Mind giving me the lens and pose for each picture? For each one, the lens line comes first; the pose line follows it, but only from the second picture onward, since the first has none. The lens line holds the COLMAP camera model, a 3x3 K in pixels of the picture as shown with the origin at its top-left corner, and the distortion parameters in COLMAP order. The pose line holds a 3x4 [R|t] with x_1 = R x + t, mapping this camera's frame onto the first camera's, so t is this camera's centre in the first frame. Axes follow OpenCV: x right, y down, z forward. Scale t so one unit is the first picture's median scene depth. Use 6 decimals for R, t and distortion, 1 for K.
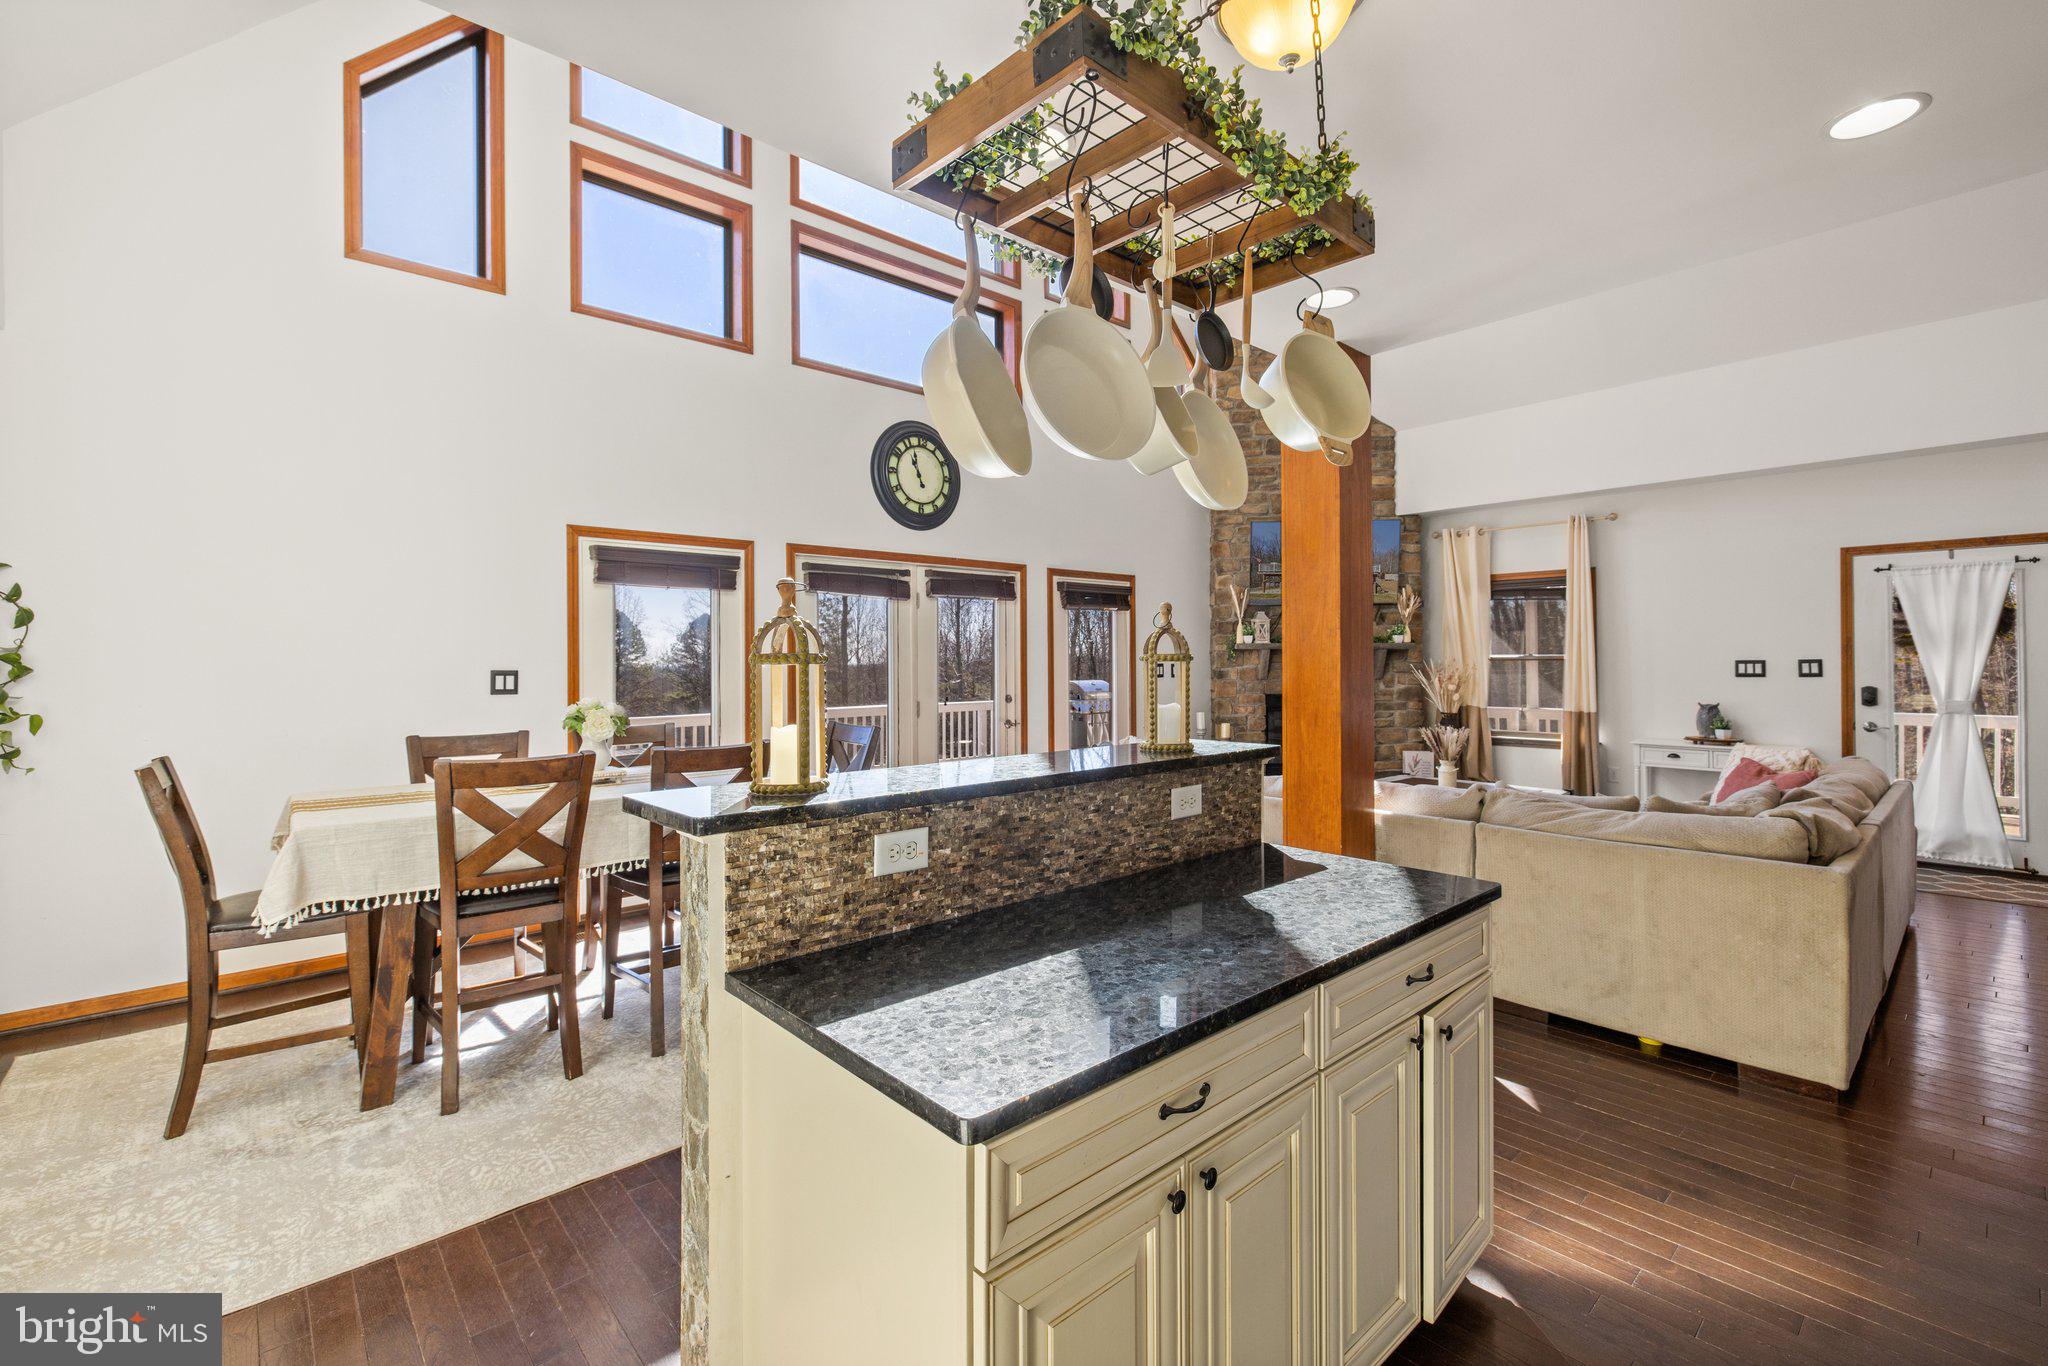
lens RADIAL K [[880.3, 0, 1020.0], [0, 880.3, 655.9], [0, 0, 1]] dist [0.002989, 0.000062]
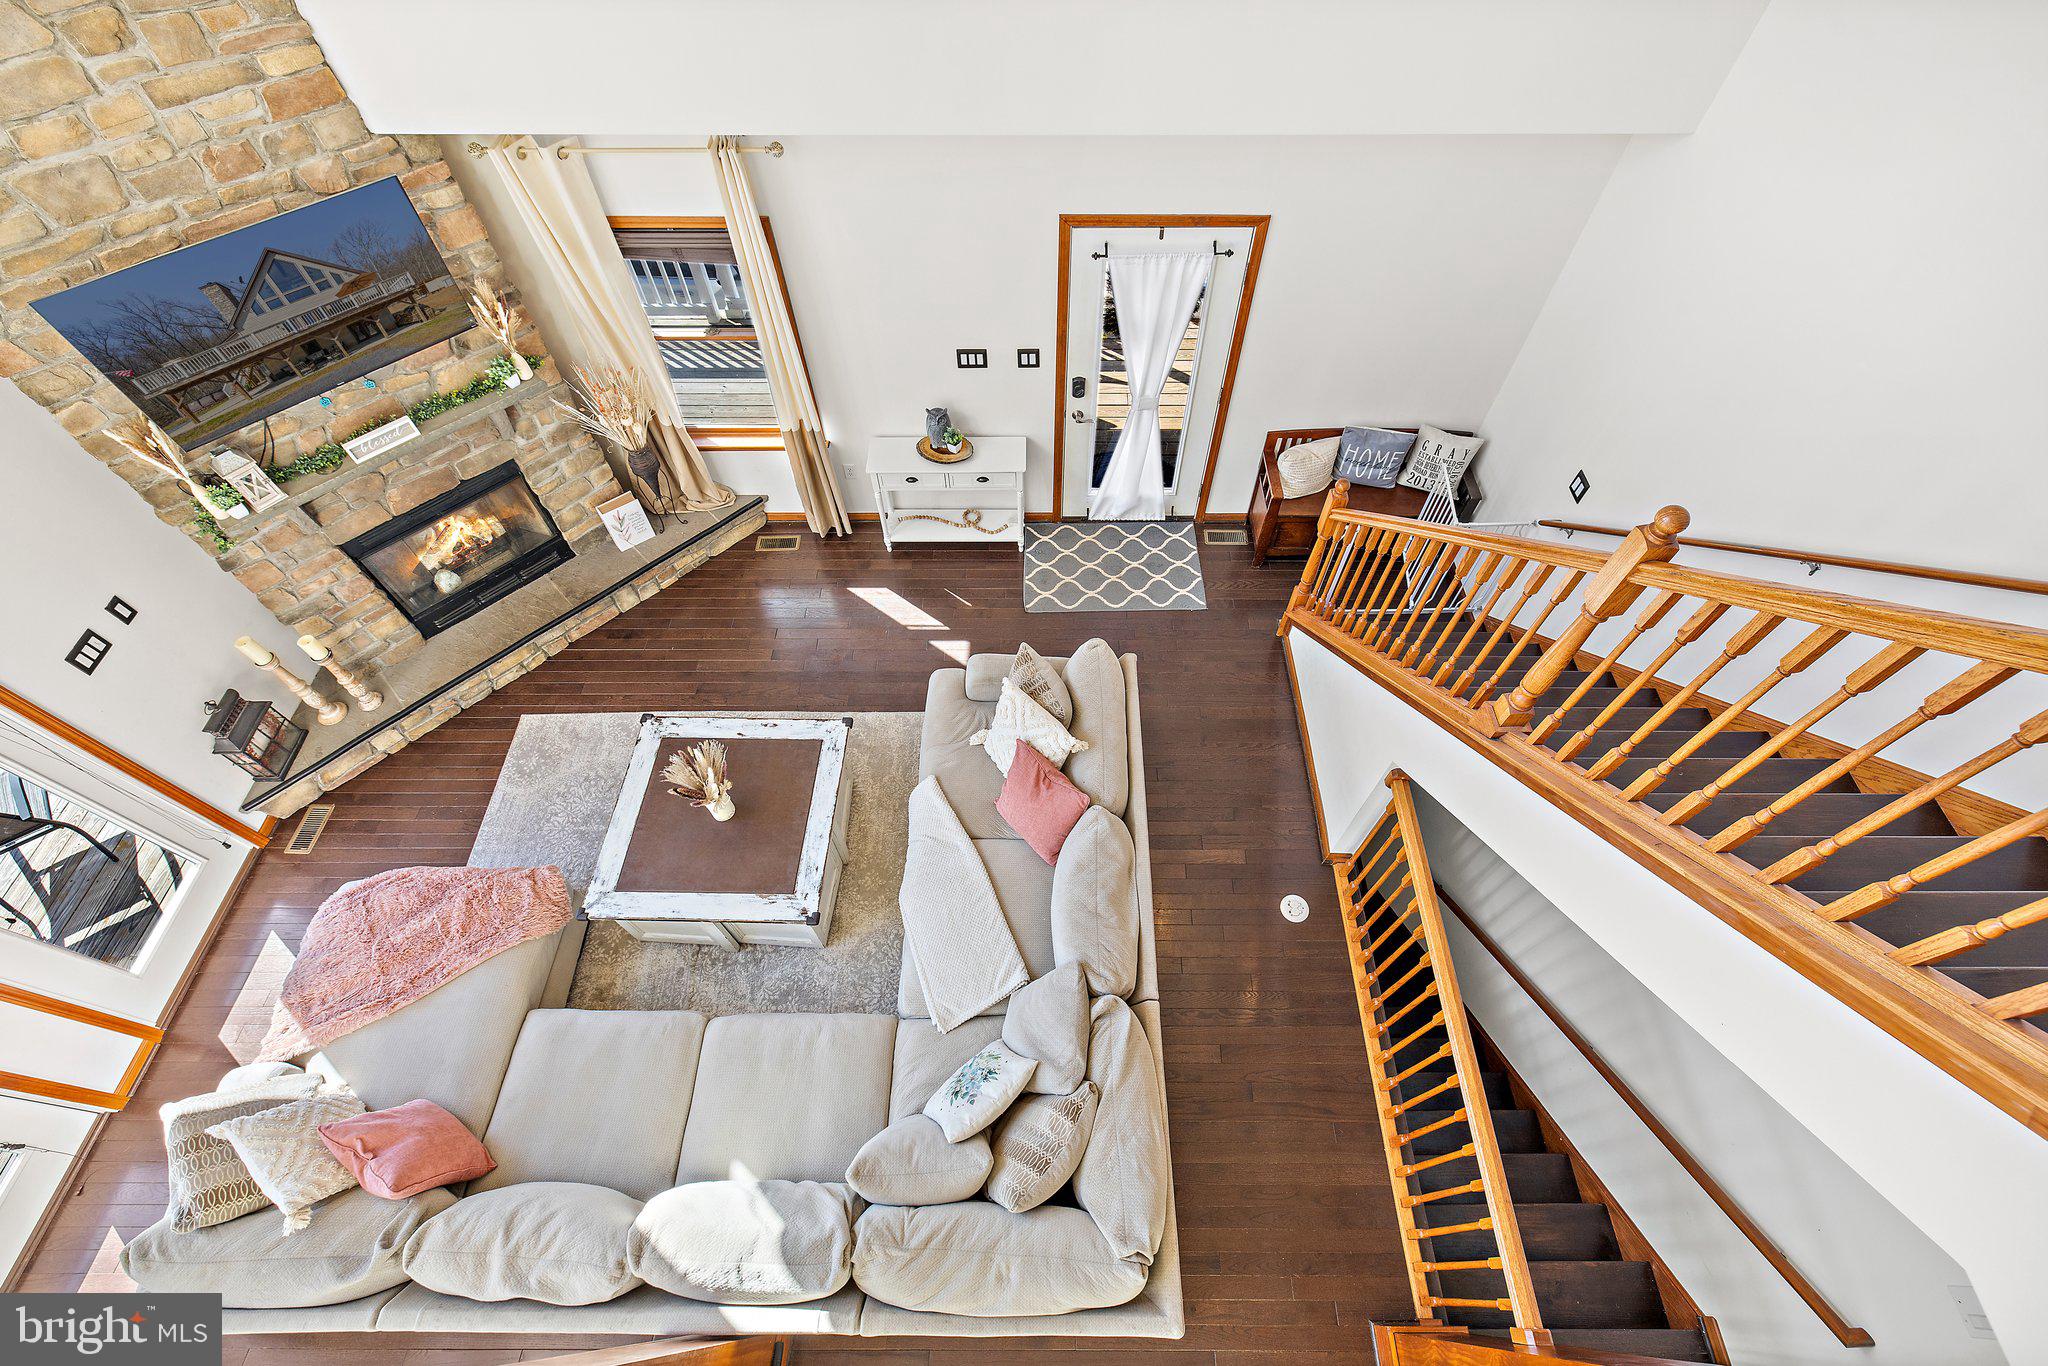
lens RADIAL K [[880.3, 0, 1034.2], [0, 880.3, 674.5], [0, 0, 1]] dist [0.002989, 0.000062]
pose [[0.661558, -0.614918, 0.429205, 0.358032], [-0.004065, 0.569405, 0.822047, -0.483181], [-0.749883, -0.545577, 0.374195, 0.517434]]
